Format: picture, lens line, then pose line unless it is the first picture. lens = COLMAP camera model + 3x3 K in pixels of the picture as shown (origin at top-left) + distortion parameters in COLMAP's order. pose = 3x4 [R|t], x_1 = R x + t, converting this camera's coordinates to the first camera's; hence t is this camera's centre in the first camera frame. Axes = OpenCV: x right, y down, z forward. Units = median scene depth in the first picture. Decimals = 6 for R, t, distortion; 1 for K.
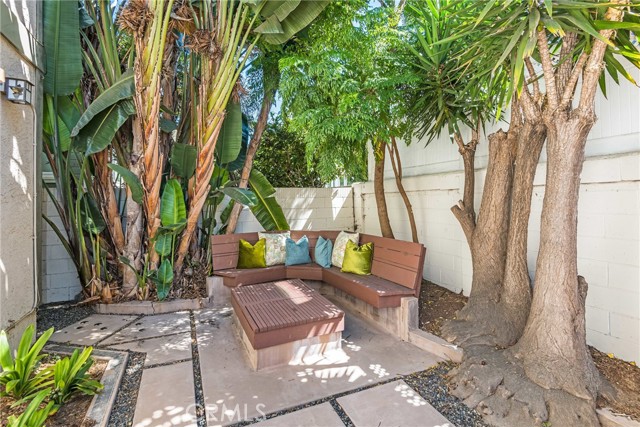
lens RADIAL K [[321.3, 0, 329.5], [0, 321.3, 197.1], [0, 0, 1]] dist [0.011086, -0.011149]
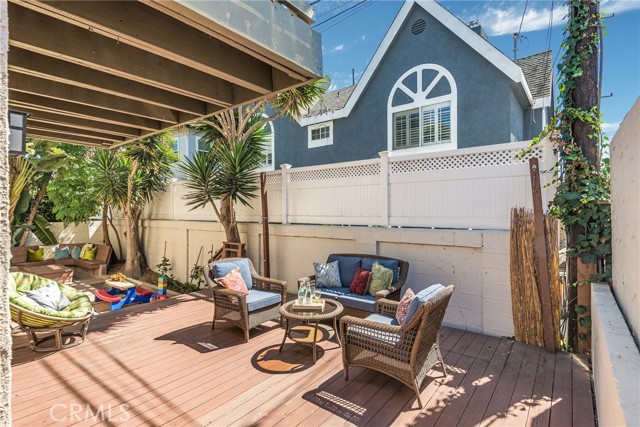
lens RADIAL K [[321.3, 0, 314.6], [0, 321.3, 211.3], [0, 0, 1]] dist [0.011086, -0.011149]
pose [[0.896100, 0.001793, 0.443849, 0.502850], [-0.002544, 0.999996, 0.001096, -0.131041], [-0.443846, -0.002111, 0.896101, -1.846638]]
